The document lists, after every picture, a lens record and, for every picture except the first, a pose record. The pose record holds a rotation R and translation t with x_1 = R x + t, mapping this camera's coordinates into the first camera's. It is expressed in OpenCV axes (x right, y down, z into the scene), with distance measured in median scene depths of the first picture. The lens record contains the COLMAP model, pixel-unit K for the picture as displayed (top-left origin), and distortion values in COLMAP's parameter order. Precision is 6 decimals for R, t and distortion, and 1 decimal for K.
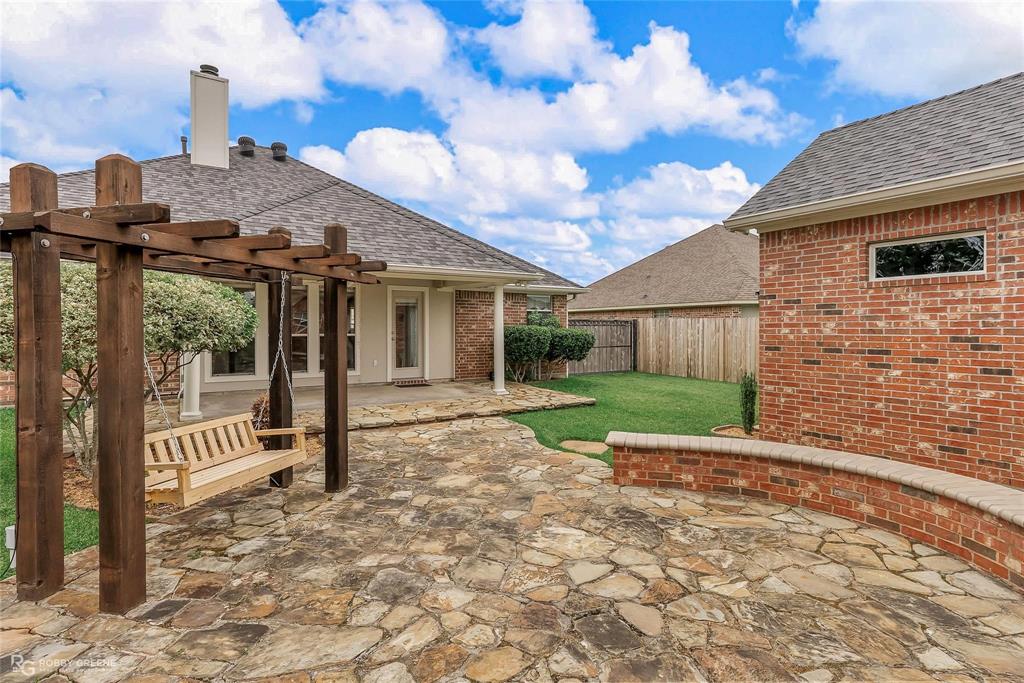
lens RADIAL K [[525.4, 0, 512.0], [0, 525.4, 341.5], [0, 0, 1]] dist [-0.002797, -0.001250]
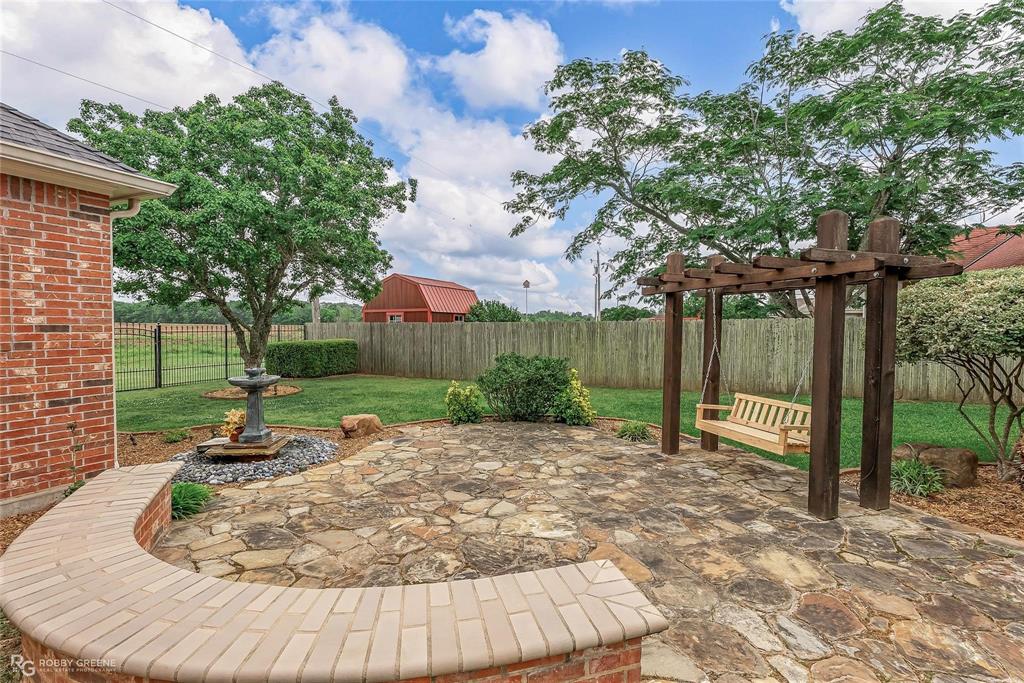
lens RADIAL K [[465.6, 0, 512.0], [0, 465.6, 341.5], [0, 0, 1]] dist [-0.003533, 0.000369]
pose [[-0.859637, 0.012130, -0.510762, 0.699010], [-0.019258, 0.998238, 0.056119, -0.058145], [0.510543, 0.058078, -0.857889, 1.919121]]
